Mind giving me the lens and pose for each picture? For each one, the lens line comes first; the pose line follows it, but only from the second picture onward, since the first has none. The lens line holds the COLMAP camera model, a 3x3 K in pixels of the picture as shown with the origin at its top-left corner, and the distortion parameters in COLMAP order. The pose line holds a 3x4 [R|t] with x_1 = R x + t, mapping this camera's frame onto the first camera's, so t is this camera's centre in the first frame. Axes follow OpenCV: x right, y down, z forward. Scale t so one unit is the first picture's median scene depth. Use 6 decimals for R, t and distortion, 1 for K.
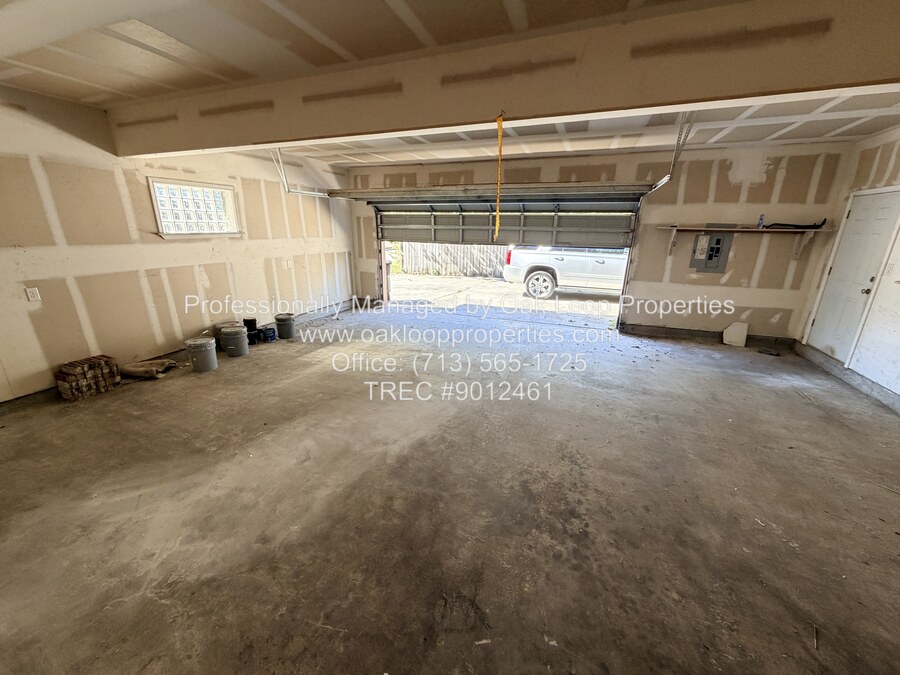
lens RADIAL K [[357.8, 0, 451.7], [0, 357.8, 338.0], [0, 0, 1]] dist [-0.000141, -0.000037]
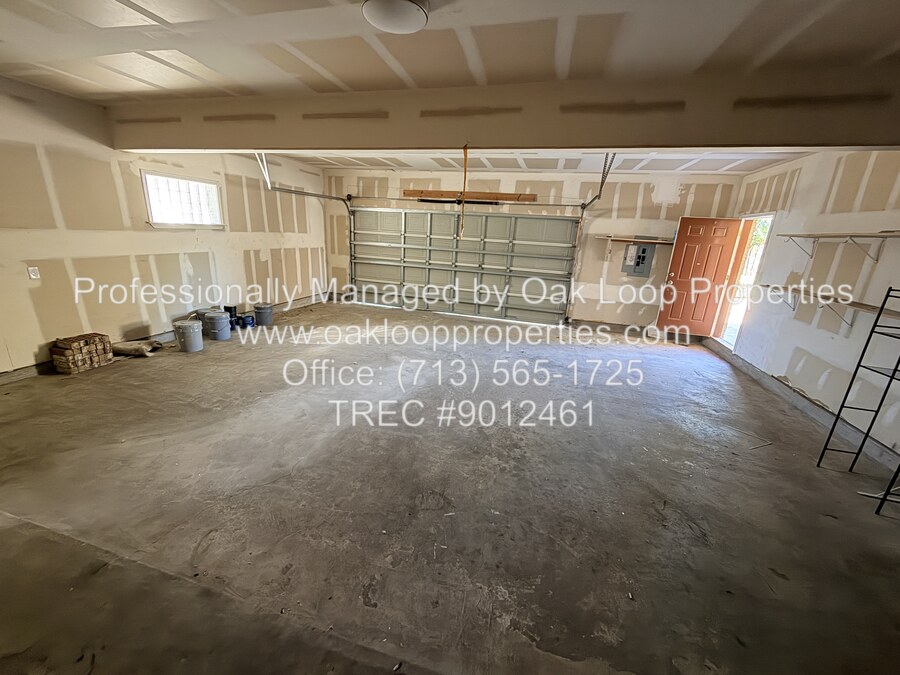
lens RADIAL K [[357.8, 0, 448.9], [0, 357.8, 338.3], [0, 0, 1]] dist [-0.000141, -0.000037]
pose [[0.994997, 0.015553, 0.098684, -0.031197], [-0.015013, 0.999868, -0.006208, 0.063661], [-0.098768, 0.004696, 0.995099, -0.201057]]
